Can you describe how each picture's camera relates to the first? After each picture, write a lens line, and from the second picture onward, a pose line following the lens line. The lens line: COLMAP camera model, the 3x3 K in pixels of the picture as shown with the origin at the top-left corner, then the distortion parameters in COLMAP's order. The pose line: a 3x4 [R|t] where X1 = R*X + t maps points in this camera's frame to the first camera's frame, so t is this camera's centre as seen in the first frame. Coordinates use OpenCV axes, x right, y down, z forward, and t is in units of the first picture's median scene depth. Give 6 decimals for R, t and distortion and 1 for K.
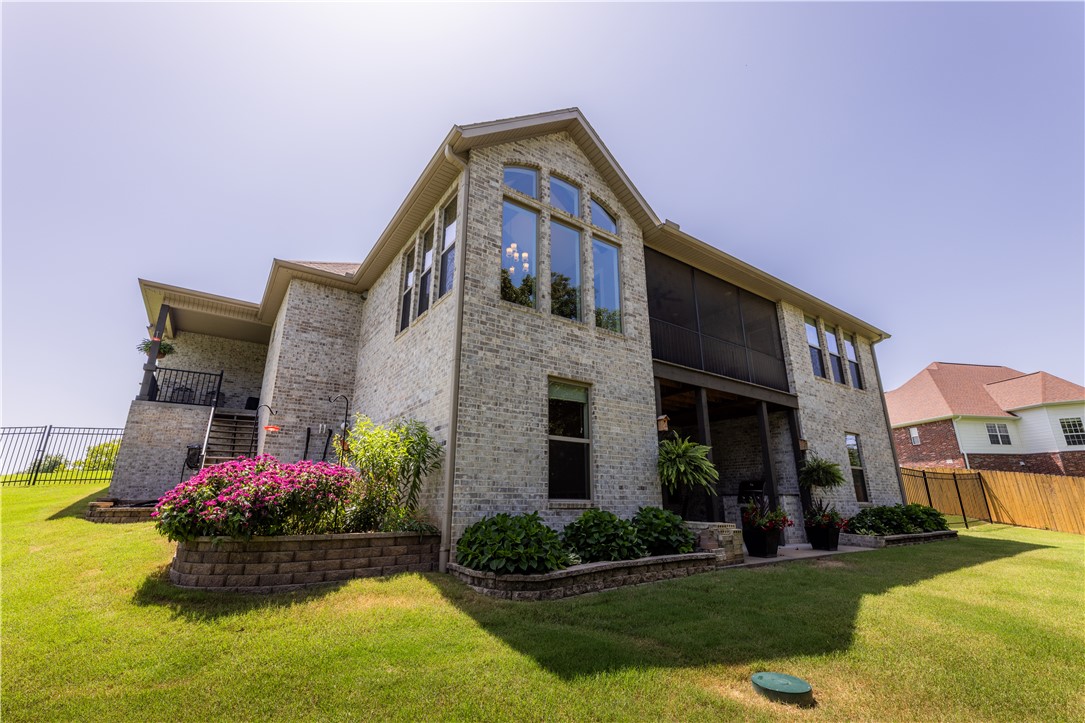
lens RADIAL K [[465.9, 0, 542.5], [0, 465.9, 361.5], [0, 0, 1]] dist [0.000056, 0.000011]
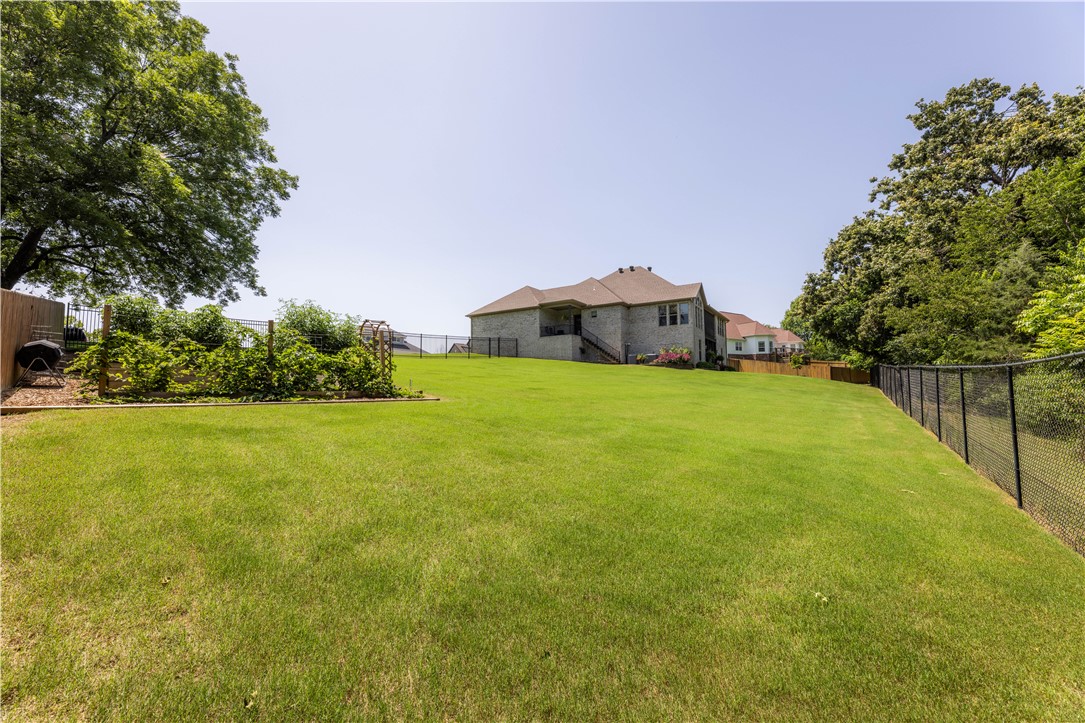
lens RADIAL K [[444.8, 0, 540.3], [0, 444.8, 357.2], [0, 0, 1]] dist [-0.000493, 0.000030]
pose [[0.923276, 0.021507, 0.383535, -3.231131], [-0.105991, 0.973936, 0.200535, -0.539124], [-0.369226, -0.225800, 0.901491, -2.703096]]
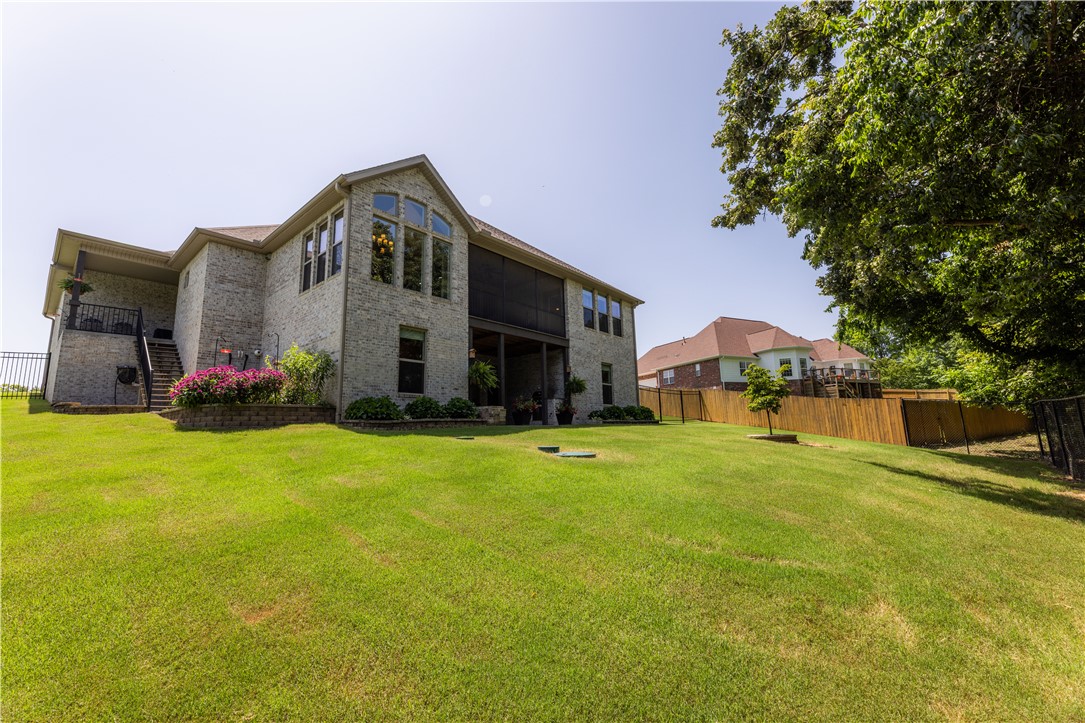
lens RADIAL K [[444.8, 0, 540.3], [0, 444.8, 357.2], [0, 0, 1]] dist [-0.000493, 0.000030]
pose [[0.970808, 0.016216, 0.239311, 0.107399], [-0.046278, 0.991629, 0.120538, -0.063423], [-0.235353, -0.128094, 0.963432, -0.640397]]
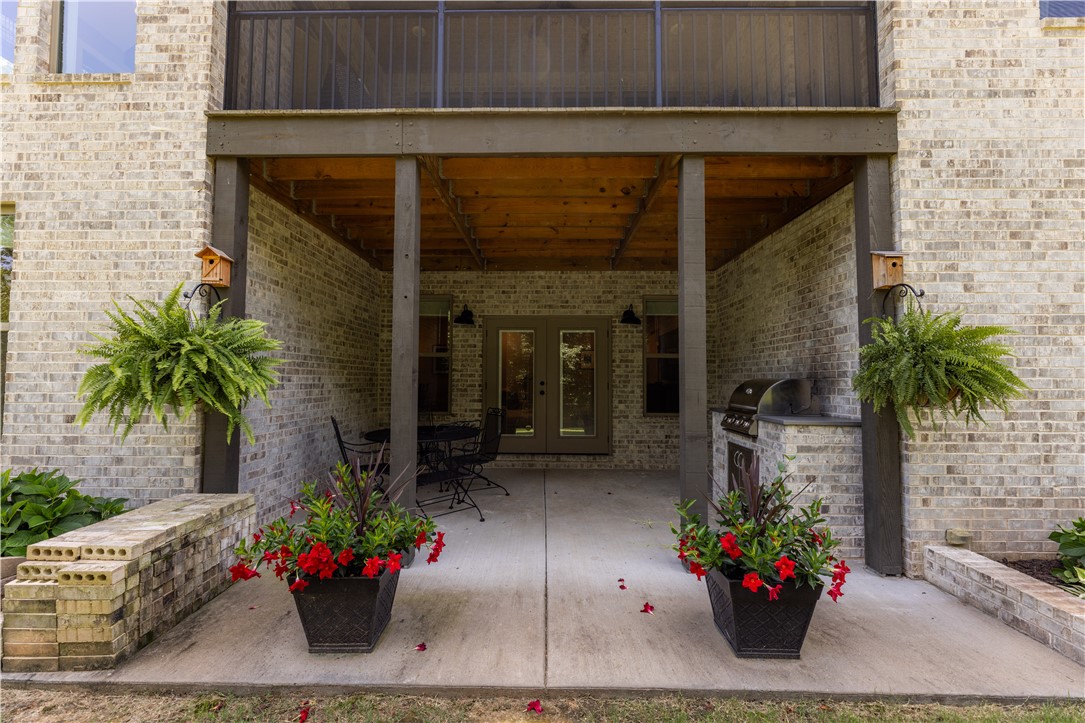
lens RADIAL K [[444.8, 0, 540.3], [0, 444.8, 357.2], [0, 0, 1]] dist [-0.000493, 0.000030]
pose [[0.806761, -0.026474, -0.590285, 0.710722], [0.170135, 0.967096, 0.189155, 0.181229], [0.565854, -0.253031, 0.784719, 0.817822]]
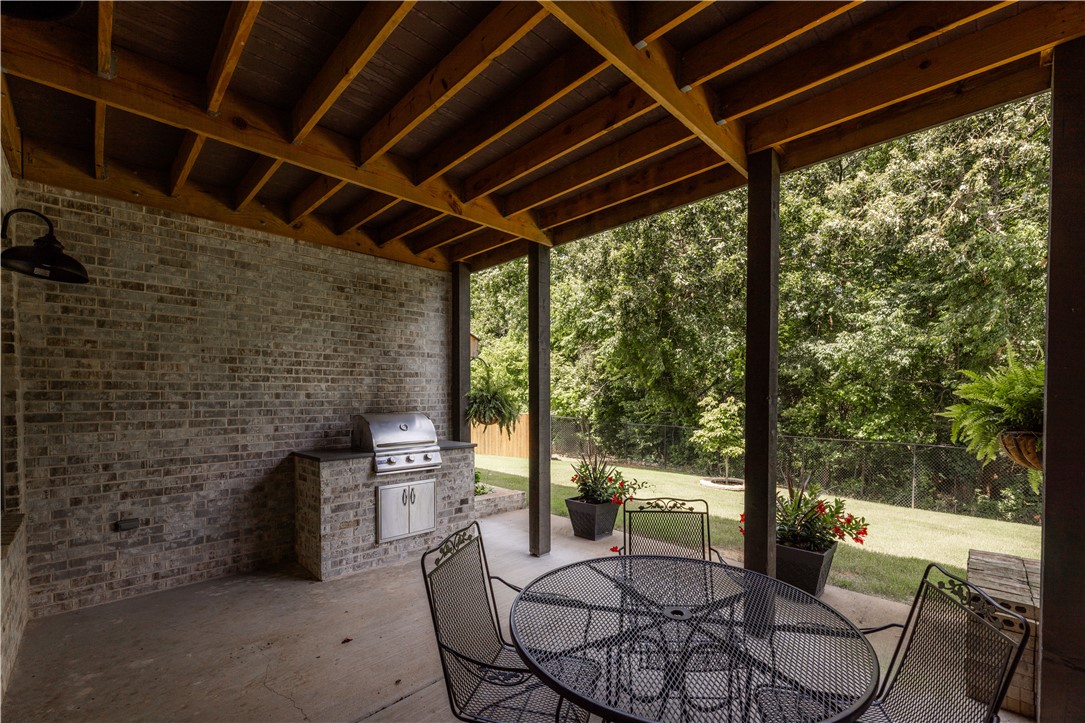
lens RADIAL K [[451.1, 0, 543.1], [0, 451.1, 399.4], [0, 0, 1]] dist [-0.000188, 0.000003]
pose [[-0.166278, -0.008481, 0.986042, 0.065772], [-0.286768, 0.957159, -0.040126, 0.300012], [-0.943460, -0.289437, -0.161586, 1.285140]]
